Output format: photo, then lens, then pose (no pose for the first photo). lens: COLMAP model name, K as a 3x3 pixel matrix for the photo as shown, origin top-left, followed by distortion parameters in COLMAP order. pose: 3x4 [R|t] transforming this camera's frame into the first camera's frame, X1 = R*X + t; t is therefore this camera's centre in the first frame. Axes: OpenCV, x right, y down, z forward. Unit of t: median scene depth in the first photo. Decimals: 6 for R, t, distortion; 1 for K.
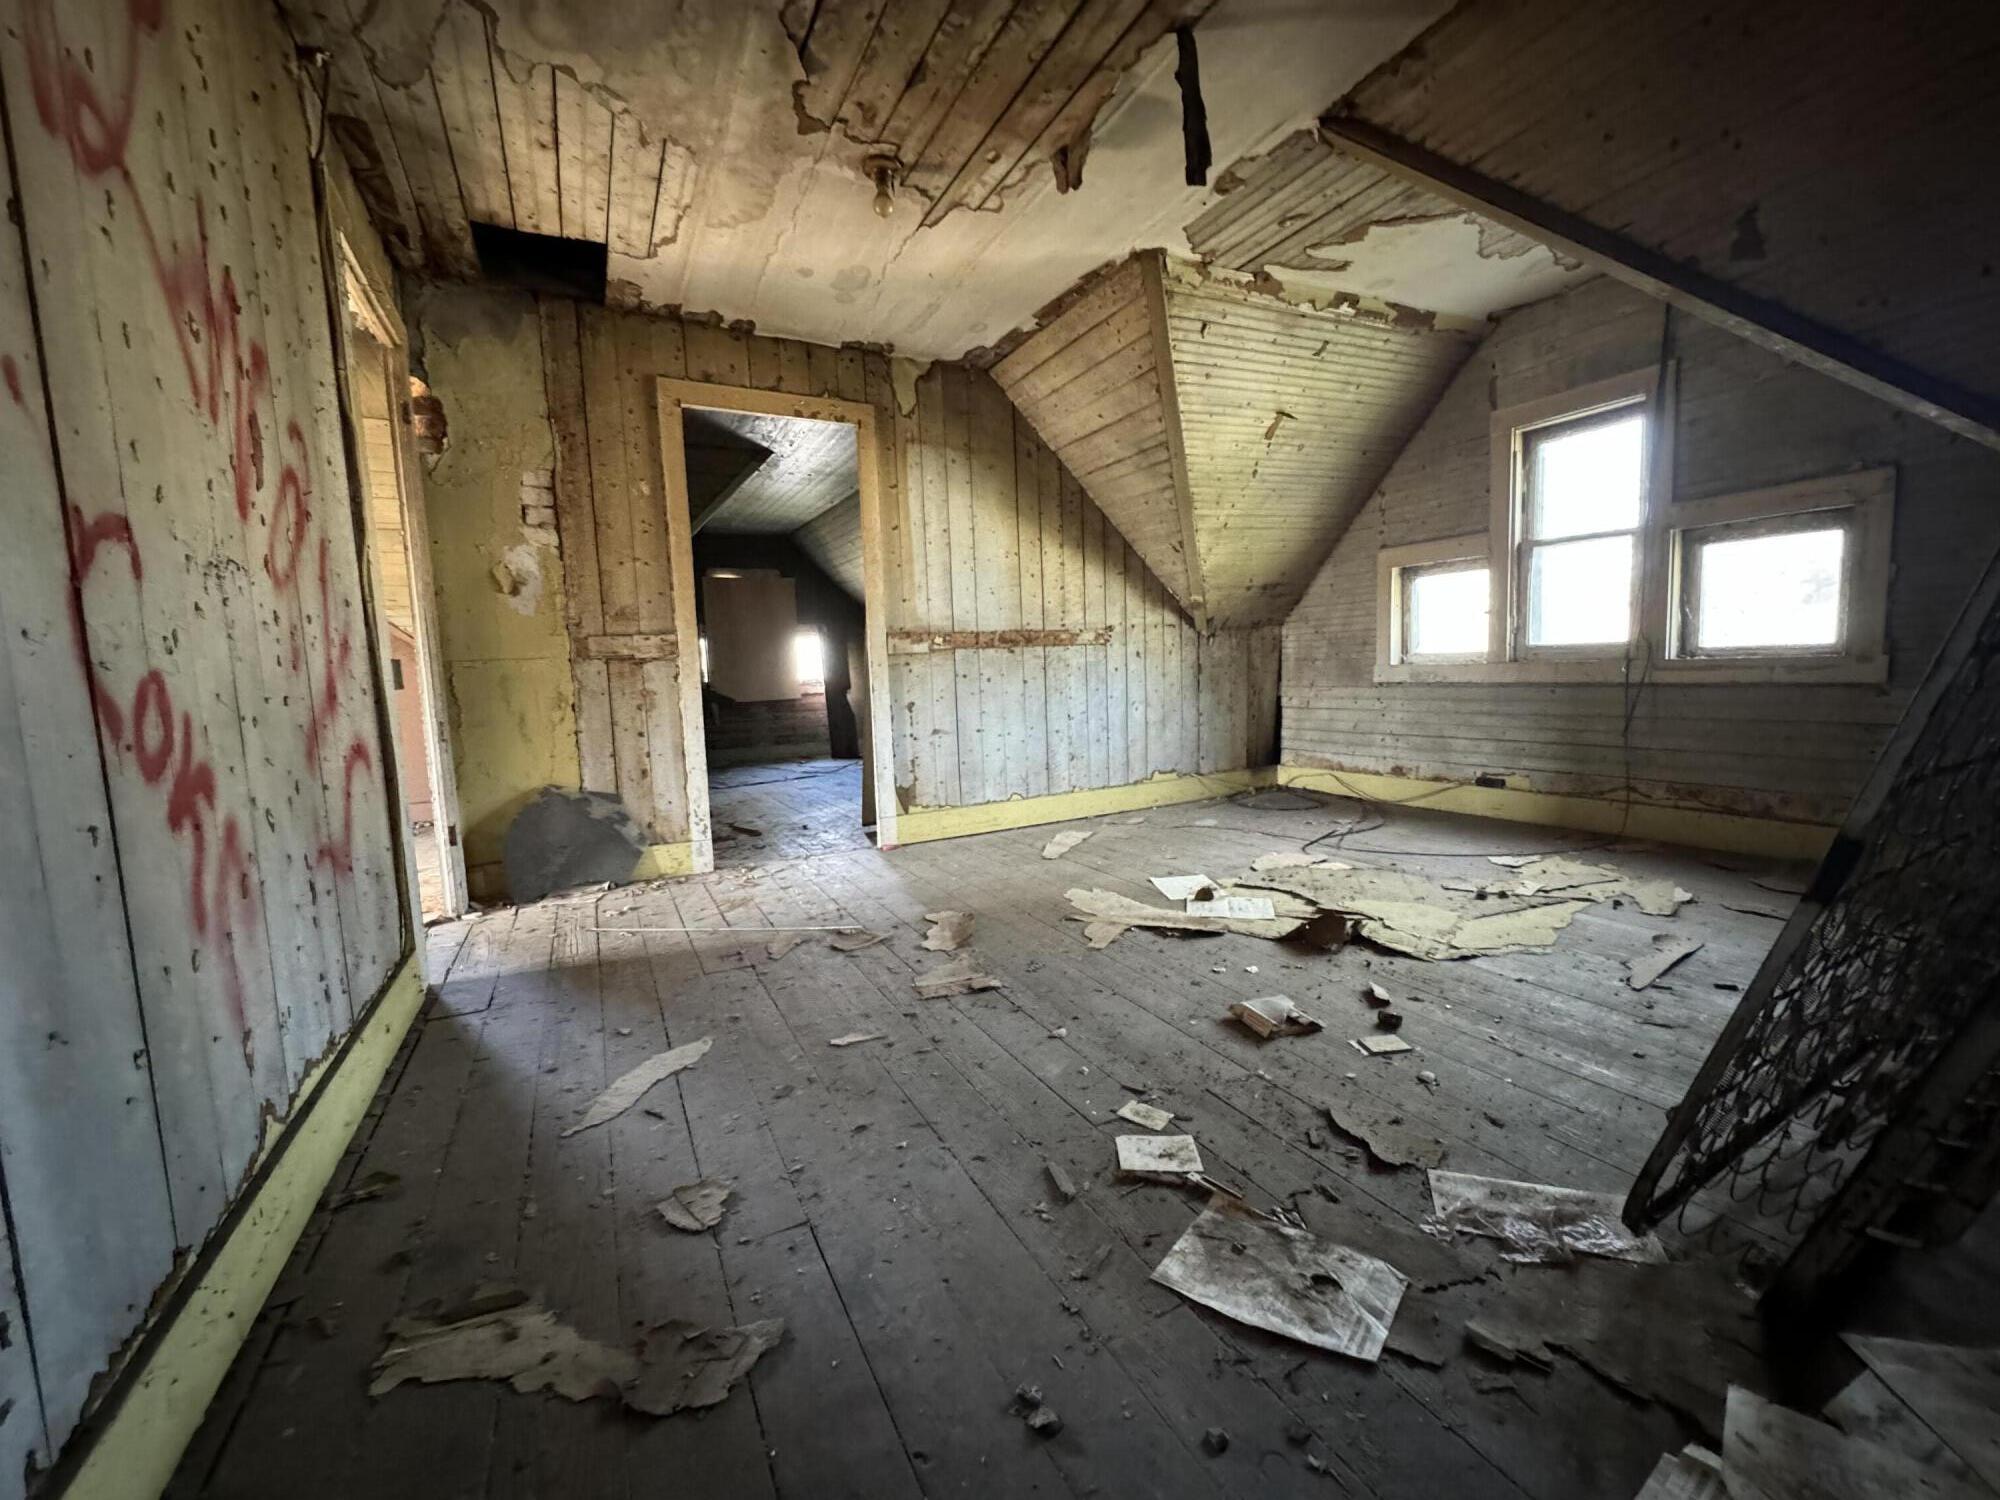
lens RADIAL K [[802.9, 0, 996.8], [0, 802.9, 749.7], [0, 0, 1]] dist [0.002162, 0.000300]
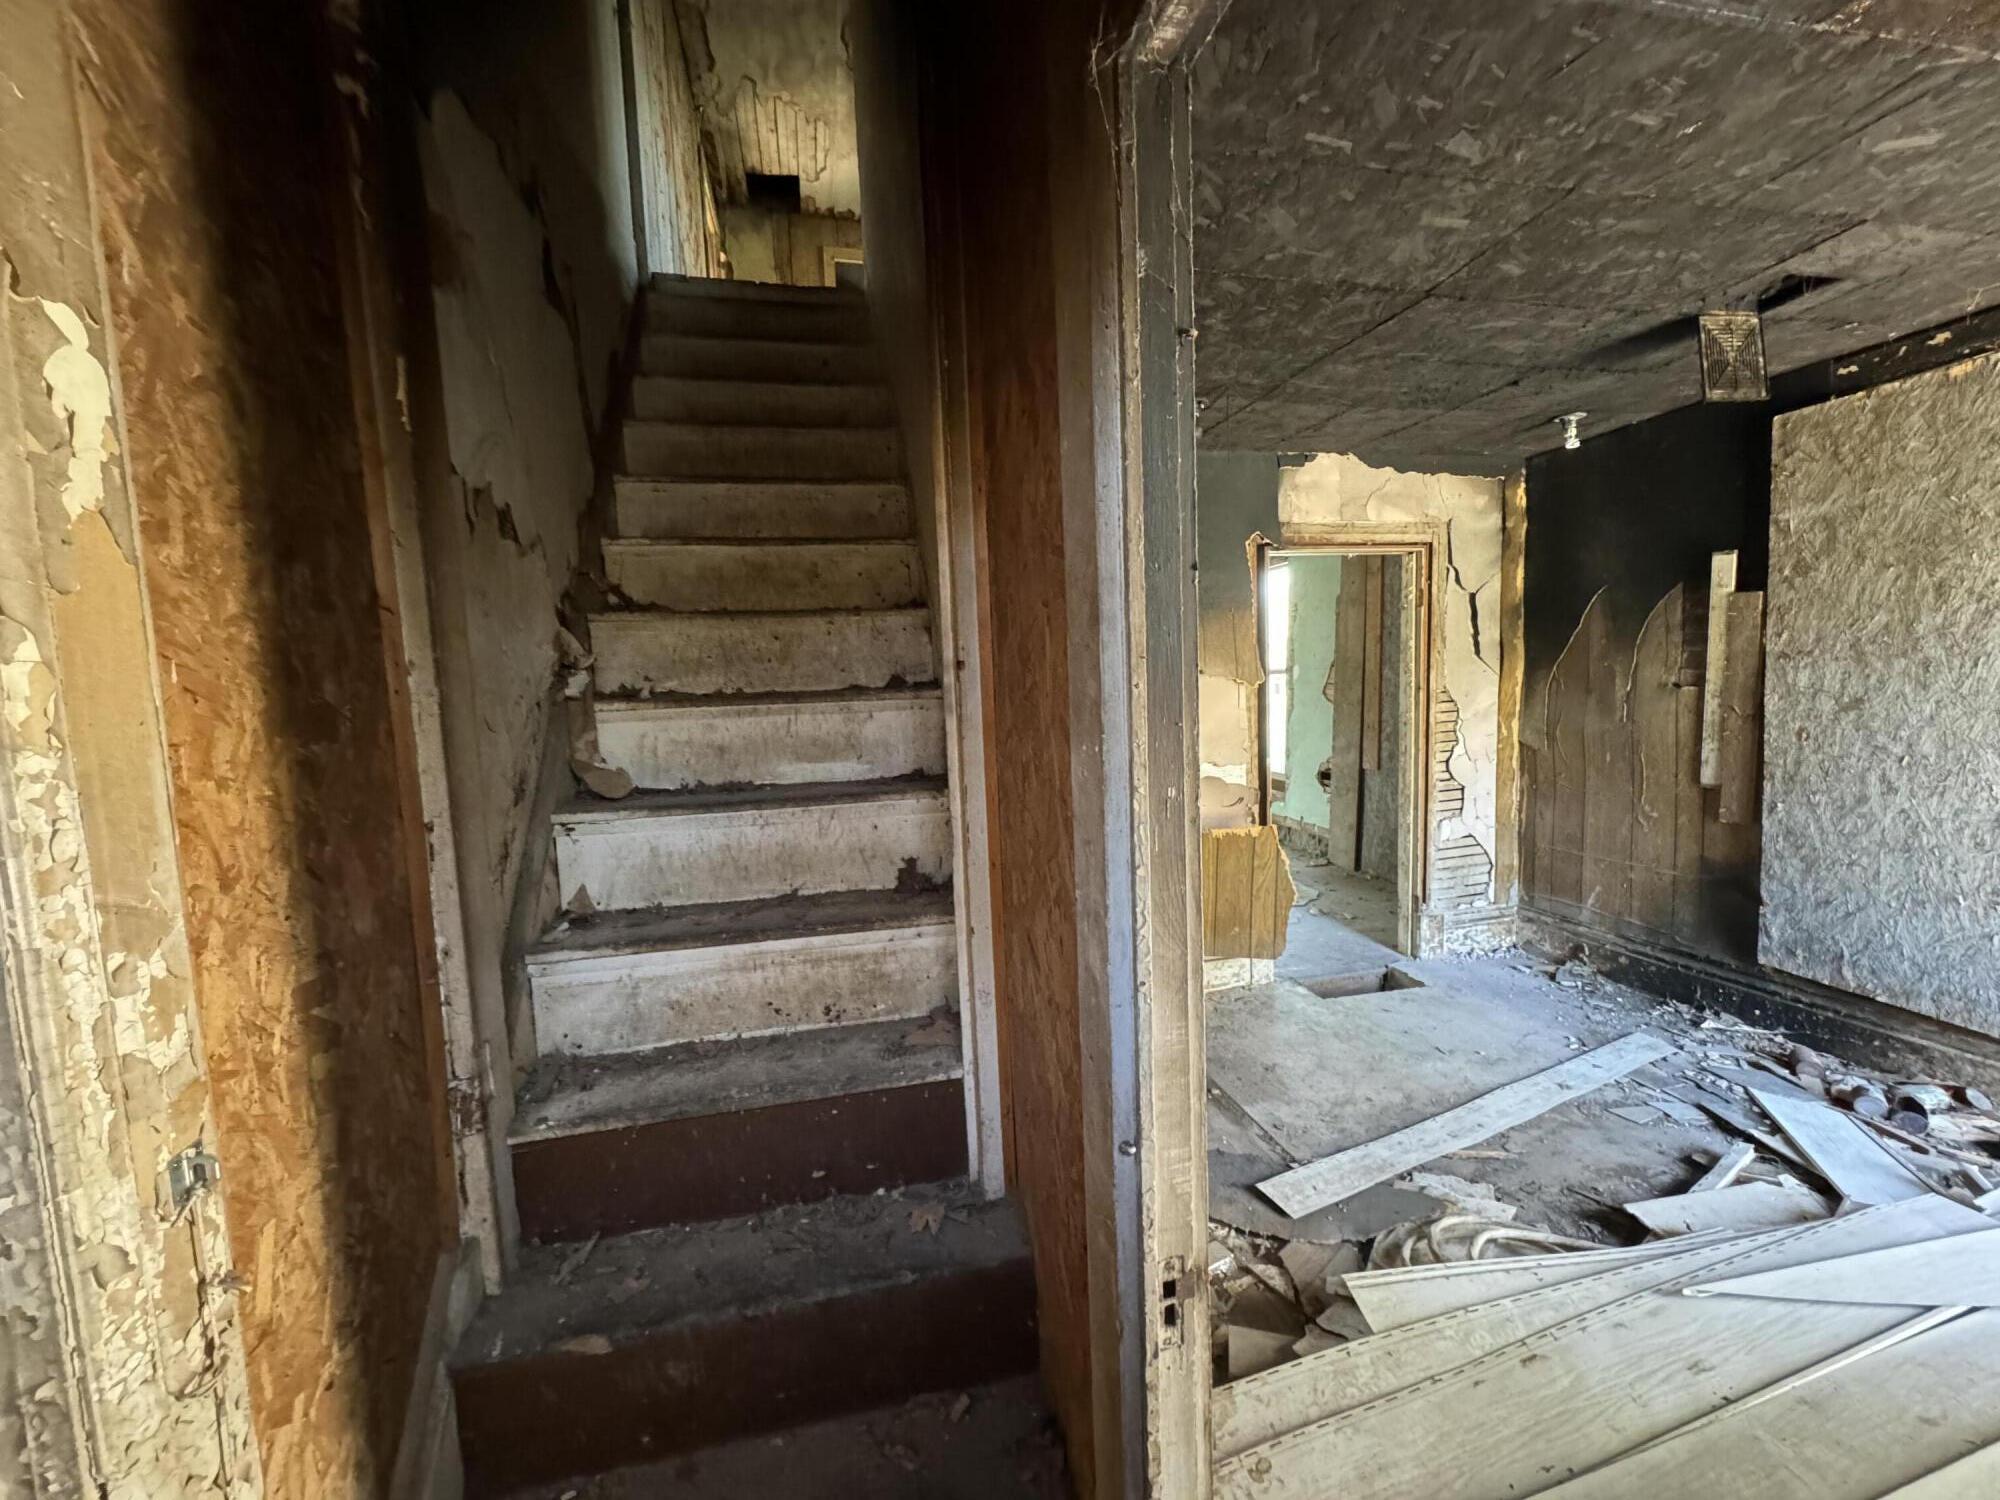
lens RADIAL K [[802.9, 0, 999.3], [0, 802.9, 751.2], [0, 0, 1]] dist [0.002162, 0.000300]
pose [[0.967066, 0.021901, -0.253581, 0.664443], [-0.022458, 0.999748, 0.000696, 0.967561], [0.253532, 0.005022, 0.967314, -1.028285]]
